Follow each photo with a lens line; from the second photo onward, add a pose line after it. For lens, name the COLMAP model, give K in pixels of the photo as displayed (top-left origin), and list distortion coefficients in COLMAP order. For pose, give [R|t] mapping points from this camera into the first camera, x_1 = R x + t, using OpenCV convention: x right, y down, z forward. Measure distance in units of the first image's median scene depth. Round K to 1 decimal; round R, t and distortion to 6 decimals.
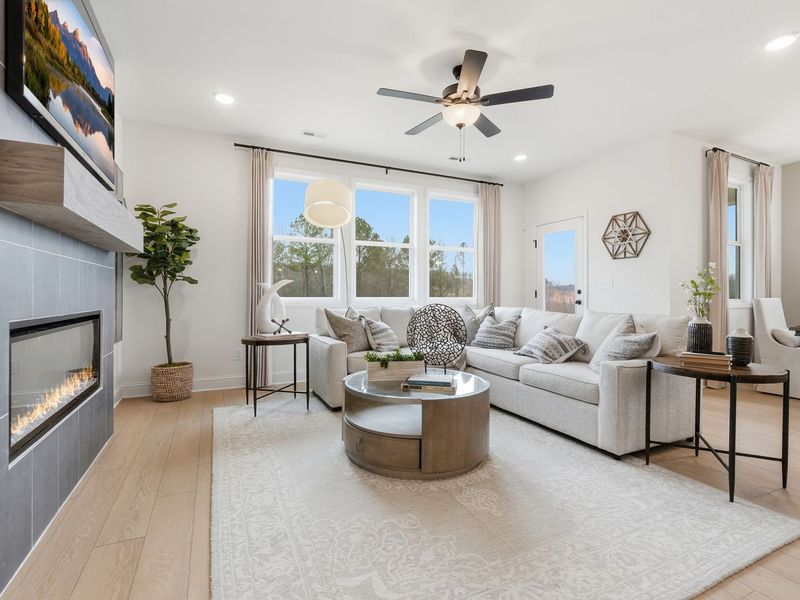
lens RADIAL K [[393.5, 0, 389.3], [0, 393.5, 291.0], [0, 0, 1]] dist [-0.004853, -0.000780]
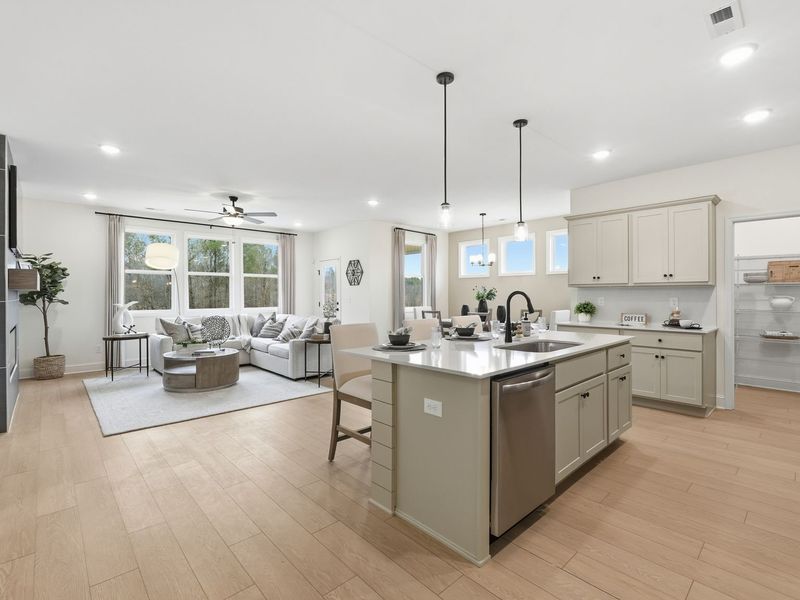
lens RADIAL K [[385.9, 0, 395.6], [0, 385.9, 292.9], [0, 0, 1]] dist [-0.004093, -0.000634]
pose [[0.951532, -0.003693, 0.307528, 0.279512], [0.001948, 0.999980, 0.005980, -0.068689], [-0.307544, -0.005091, 0.951520, -0.854539]]
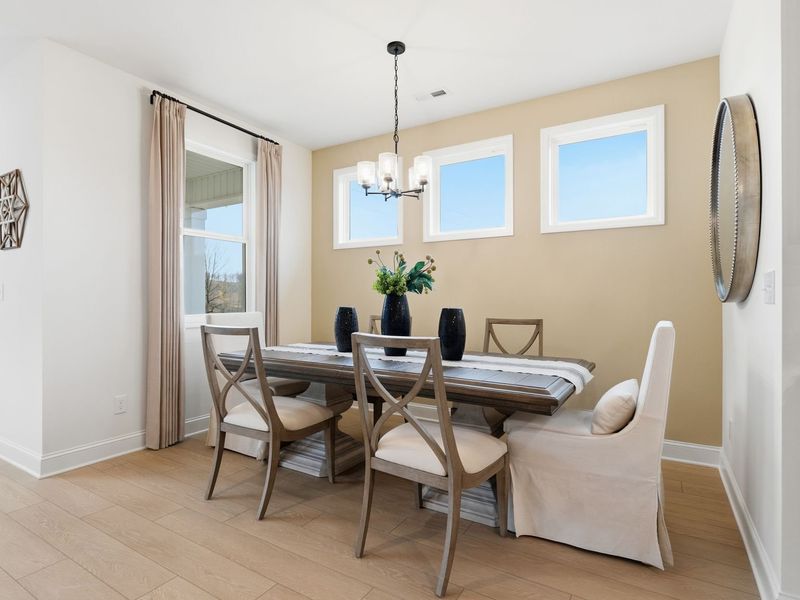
lens RADIAL K [[444.5, 0, 393.0], [0, 444.5, 298.4], [0, 0, 1]] dist [0.003456, 0.000215]
pose [[0.834711, -0.000342, 0.550688, 0.834184], [-0.001674, 0.999994, 0.003158, -0.016427], [-0.550686, -0.003558, 0.834705, 0.159617]]
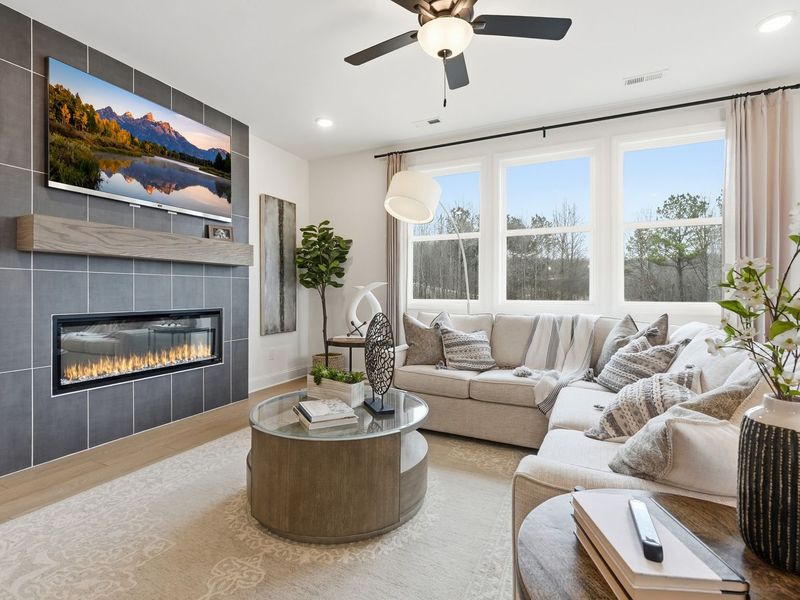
lens RADIAL K [[393.5, 0, 398.6], [0, 393.5, 297.5], [0, 0, 1]] dist [-0.004853, -0.000780]
pose [[0.641293, 0.009068, -0.767242, 0.504442], [0.006878, 0.999822, 0.017566, -0.006963], [0.767265, -0.016542, 0.641117, 0.386137]]
